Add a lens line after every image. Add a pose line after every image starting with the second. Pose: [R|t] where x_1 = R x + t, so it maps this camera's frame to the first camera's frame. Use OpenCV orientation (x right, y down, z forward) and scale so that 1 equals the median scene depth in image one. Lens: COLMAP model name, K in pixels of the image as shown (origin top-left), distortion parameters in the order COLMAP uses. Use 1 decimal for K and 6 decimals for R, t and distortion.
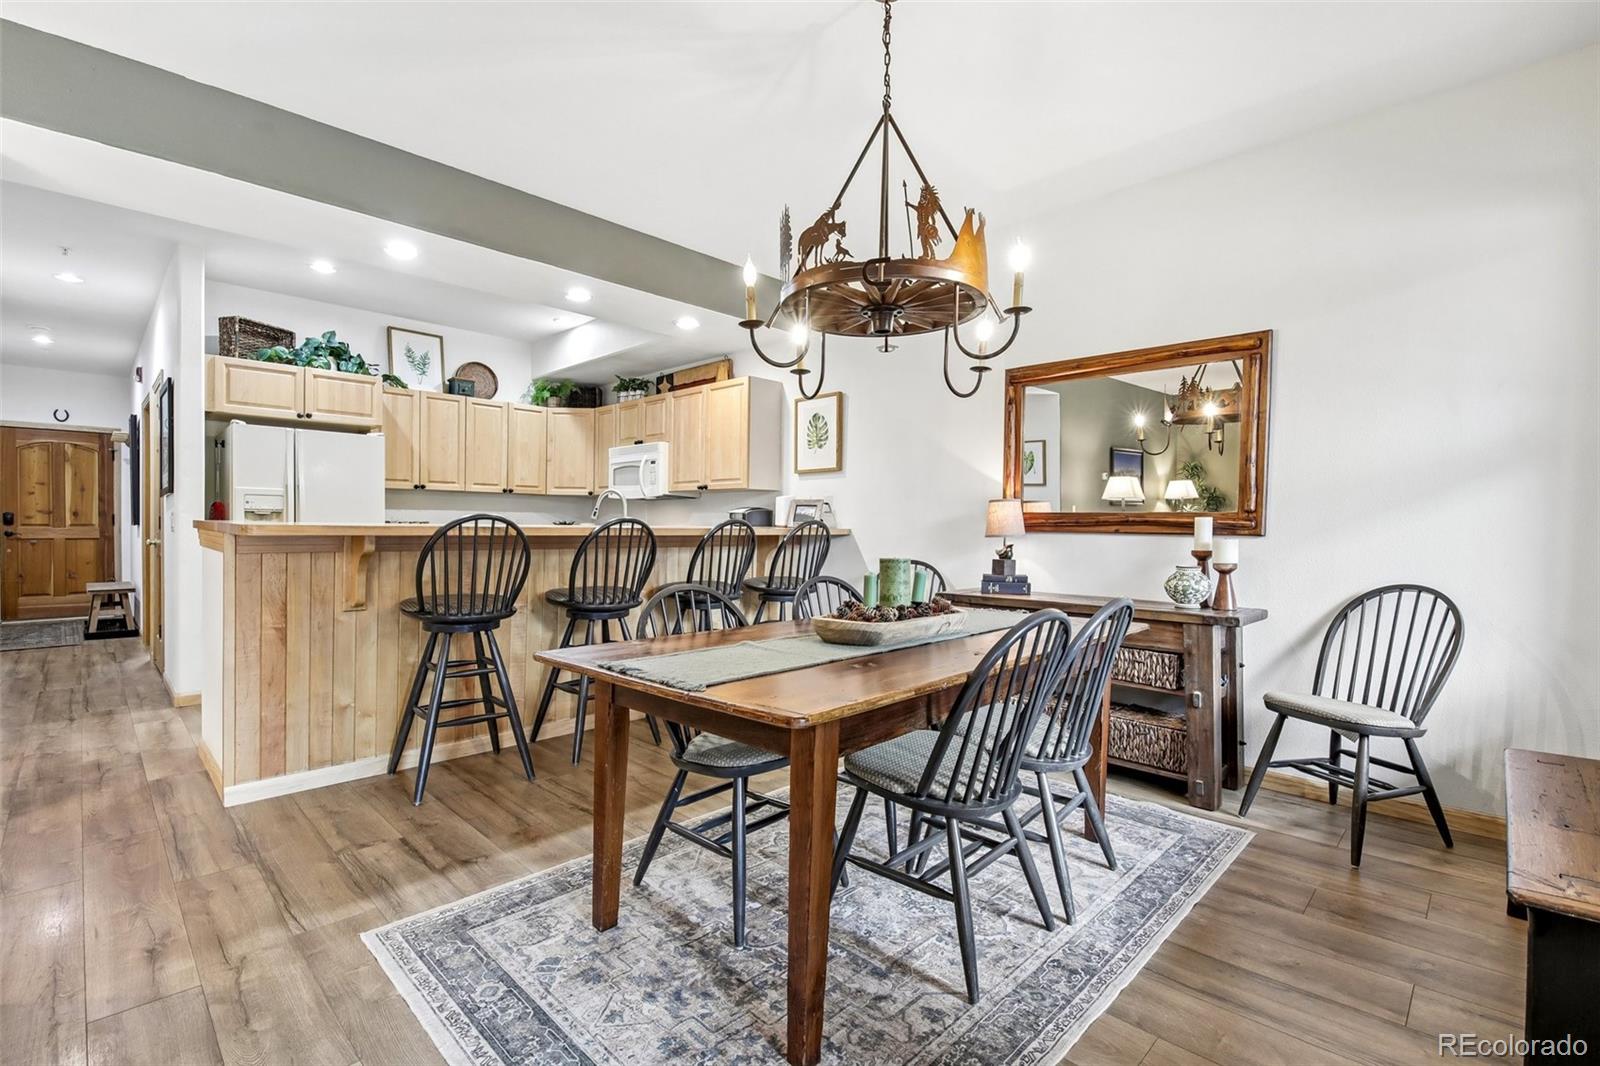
lens RADIAL K [[710.6, 0, 790.0], [0, 710.6, 548.5], [0, 0, 1]] dist [-0.013622, -0.006278]
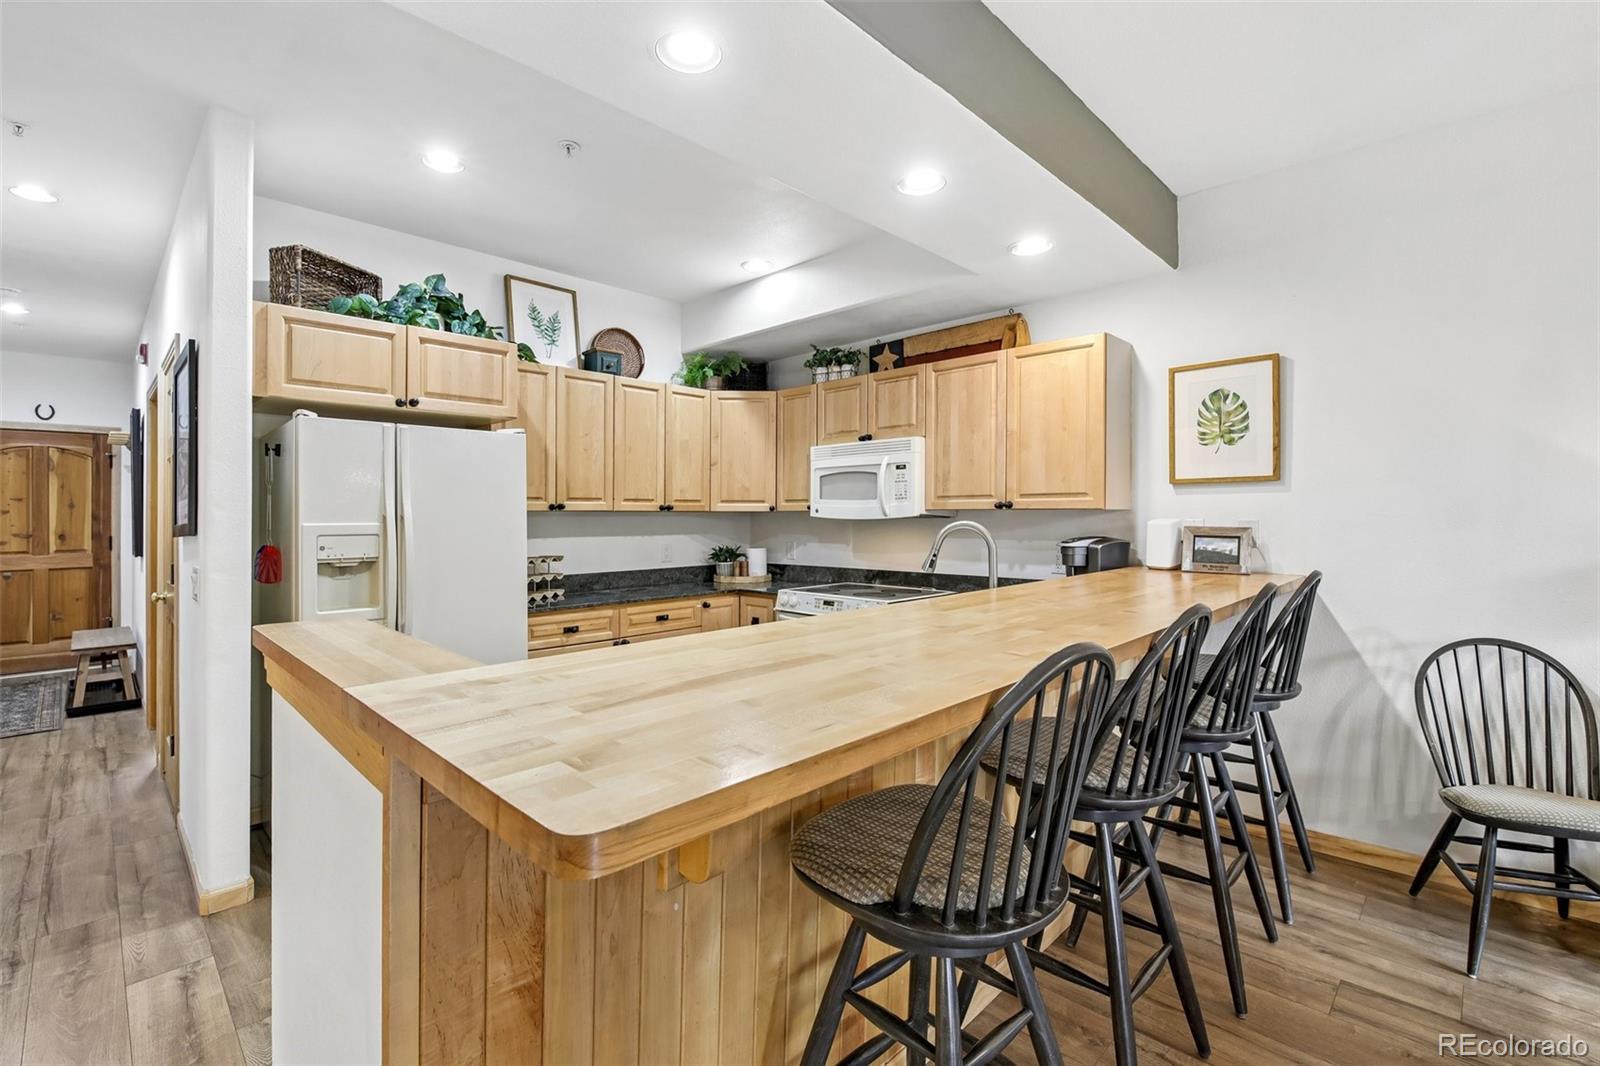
lens RADIAL K [[710.6, 0, 791.4], [0, 710.6, 519.8], [0, 0, 1]] dist [-0.013622, -0.006278]
pose [[0.999898, -0.013637, -0.004239, -0.295227], [0.013522, 0.999566, -0.026186, -0.054528], [0.004594, 0.026126, 0.999648, 0.322099]]
